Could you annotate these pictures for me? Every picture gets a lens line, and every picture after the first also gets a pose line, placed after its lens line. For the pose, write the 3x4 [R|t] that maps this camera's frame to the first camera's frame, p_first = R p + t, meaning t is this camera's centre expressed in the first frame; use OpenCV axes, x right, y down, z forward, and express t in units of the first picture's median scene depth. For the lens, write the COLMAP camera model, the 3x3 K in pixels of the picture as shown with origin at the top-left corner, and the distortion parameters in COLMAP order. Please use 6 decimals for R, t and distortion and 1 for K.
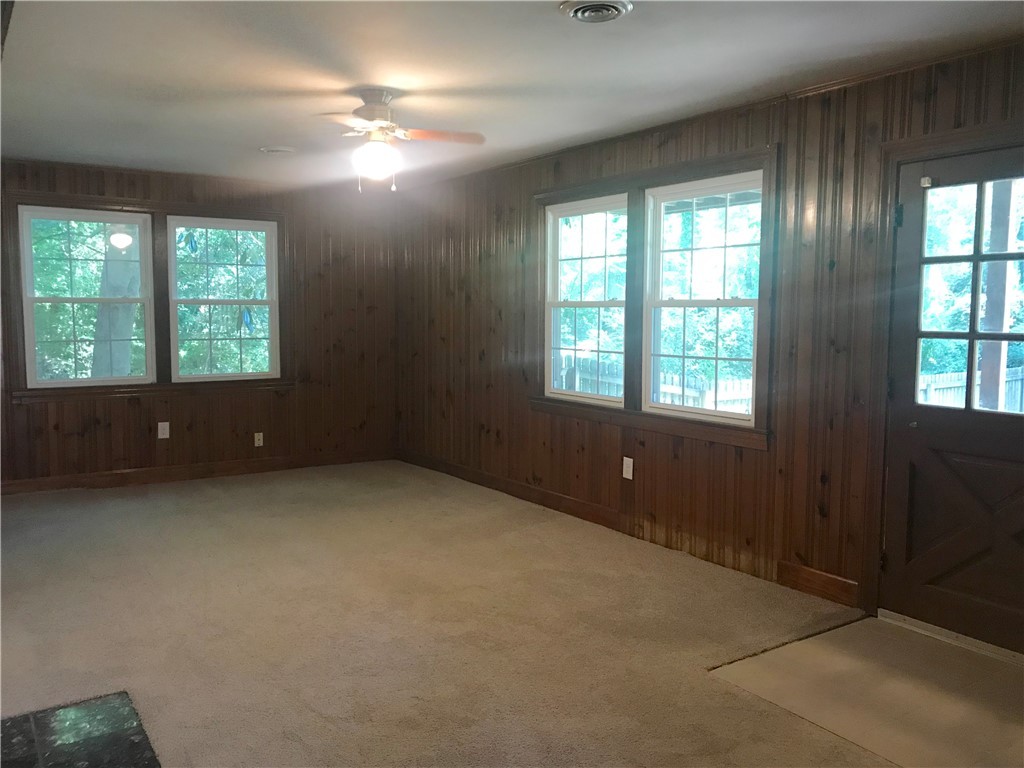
lens RADIAL K [[843.5, 0, 518.4], [0, 843.5, 379.1], [0, 0, 1]] dist [0.037318, -0.041500]
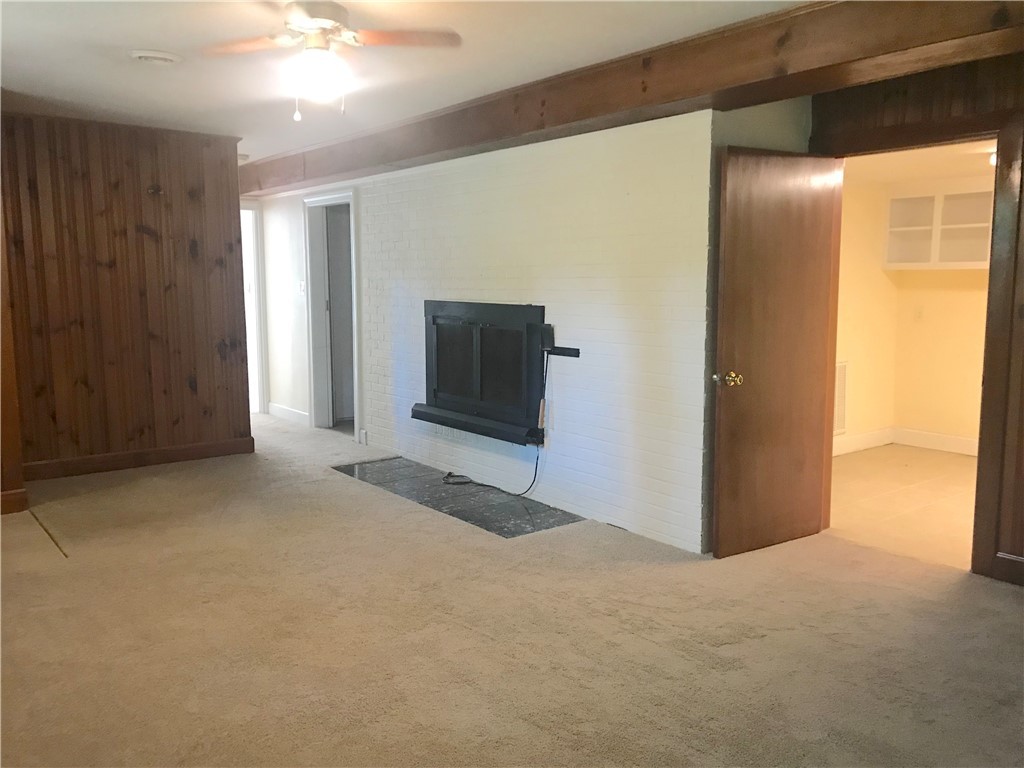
lens RADIAL K [[843.5, 0, 510.9], [0, 843.5, 384.9], [0, 0, 1]] dist [0.037318, -0.041500]
pose [[-0.995951, 0.006637, -0.089654, -0.207767], [-0.011592, 0.979464, 0.201287, -0.112623], [0.089149, 0.201512, -0.975421, 1.460535]]
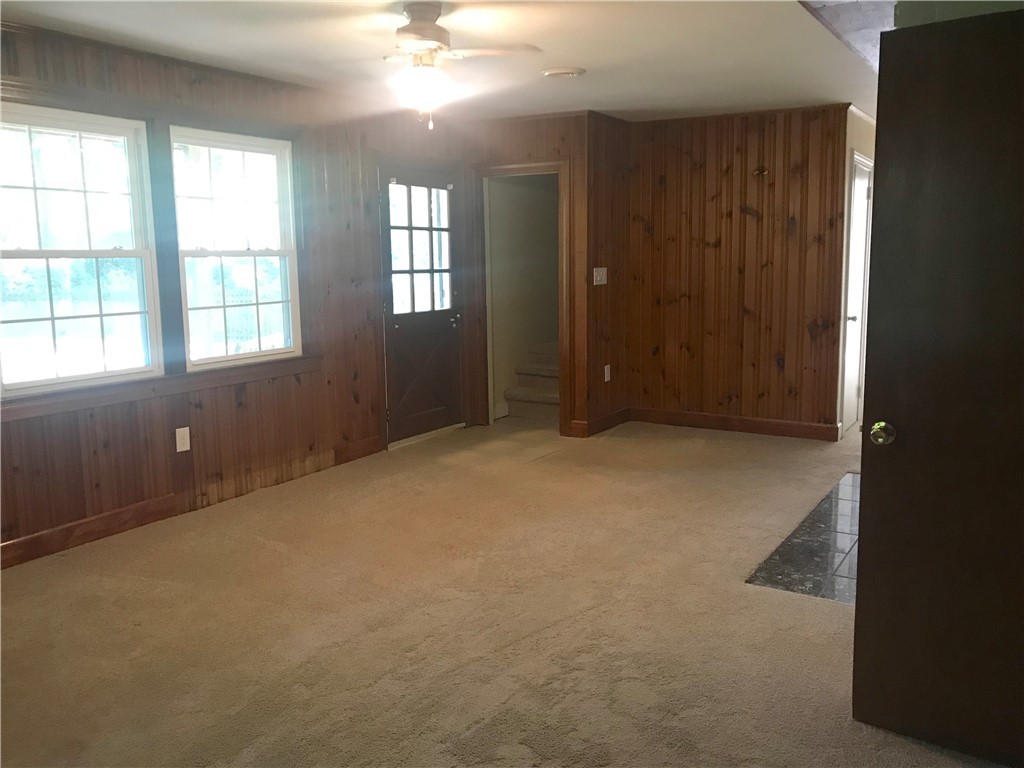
lens RADIAL K [[843.5, 0, 512.9], [0, 843.5, 387.6], [0, 0, 1]] dist [0.037318, -0.041500]
pose [[-0.412950, -0.139852, 0.899952, -0.833191], [0.082840, 0.978276, 0.190036, -0.090711], [-0.906979, 0.153027, -0.392393, 1.058832]]
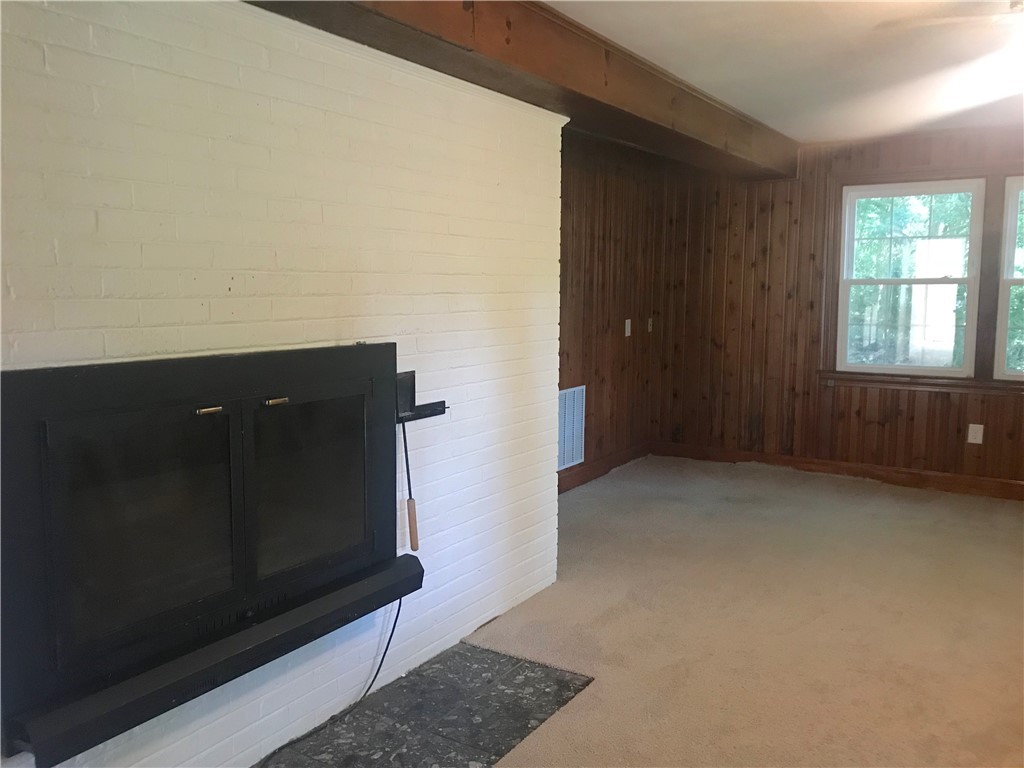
lens RADIAL K [[843.5, 0, 511.4], [0, 843.5, 378.4], [0, 0, 1]] dist [0.037318, -0.041500]
pose [[0.404881, 0.095900, -0.909327, 0.222479], [-0.077427, 0.994509, 0.070409, -0.025774], [0.911085, 0.041899, 0.410083, 0.306324]]
